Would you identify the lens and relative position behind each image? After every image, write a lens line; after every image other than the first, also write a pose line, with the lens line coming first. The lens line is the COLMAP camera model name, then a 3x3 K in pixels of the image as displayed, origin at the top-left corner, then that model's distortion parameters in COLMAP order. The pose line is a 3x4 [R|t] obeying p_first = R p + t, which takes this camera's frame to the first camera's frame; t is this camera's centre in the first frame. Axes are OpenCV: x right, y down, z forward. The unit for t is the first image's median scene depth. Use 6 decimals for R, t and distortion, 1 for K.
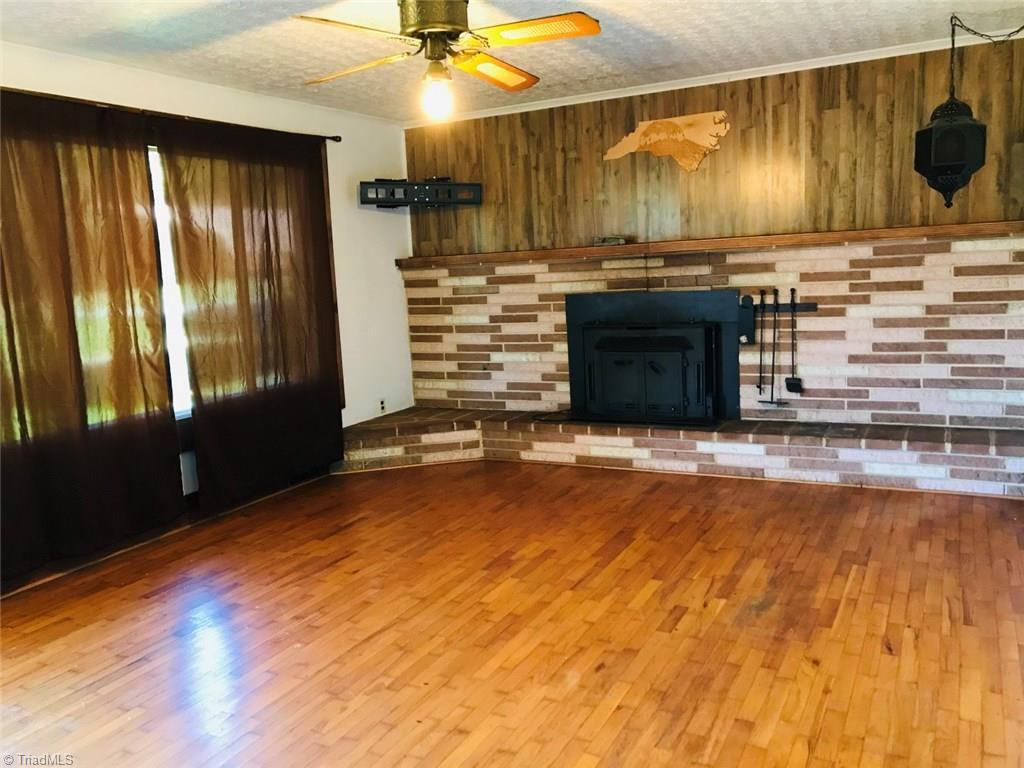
lens RADIAL K [[851.2, 0, 508.2], [0, 851.2, 382.3], [0, 0, 1]] dist [0.140407, -0.327441]
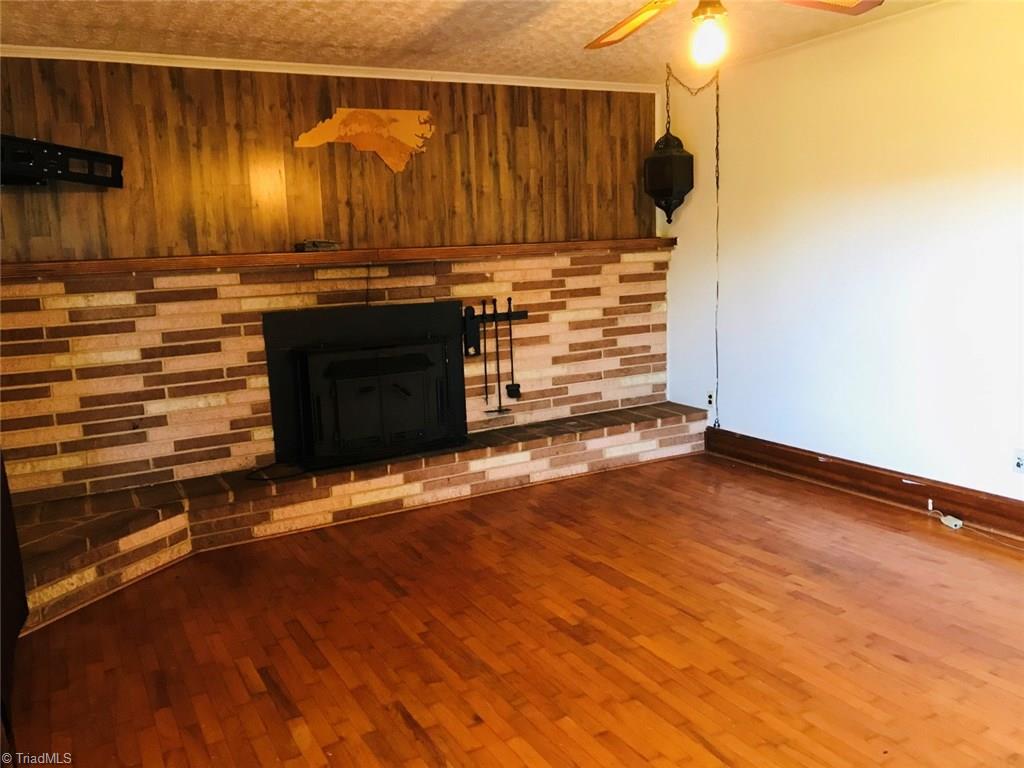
lens RADIAL K [[851.2, 0, 508.2], [0, 851.2, 382.3], [0, 0, 1]] dist [0.140407, -0.327441]
pose [[0.549158, -0.101681, 0.829510, -0.513779], [0.131520, 0.990717, 0.034371, -0.042746], [-0.825305, 0.090222, 0.557434, 0.432929]]
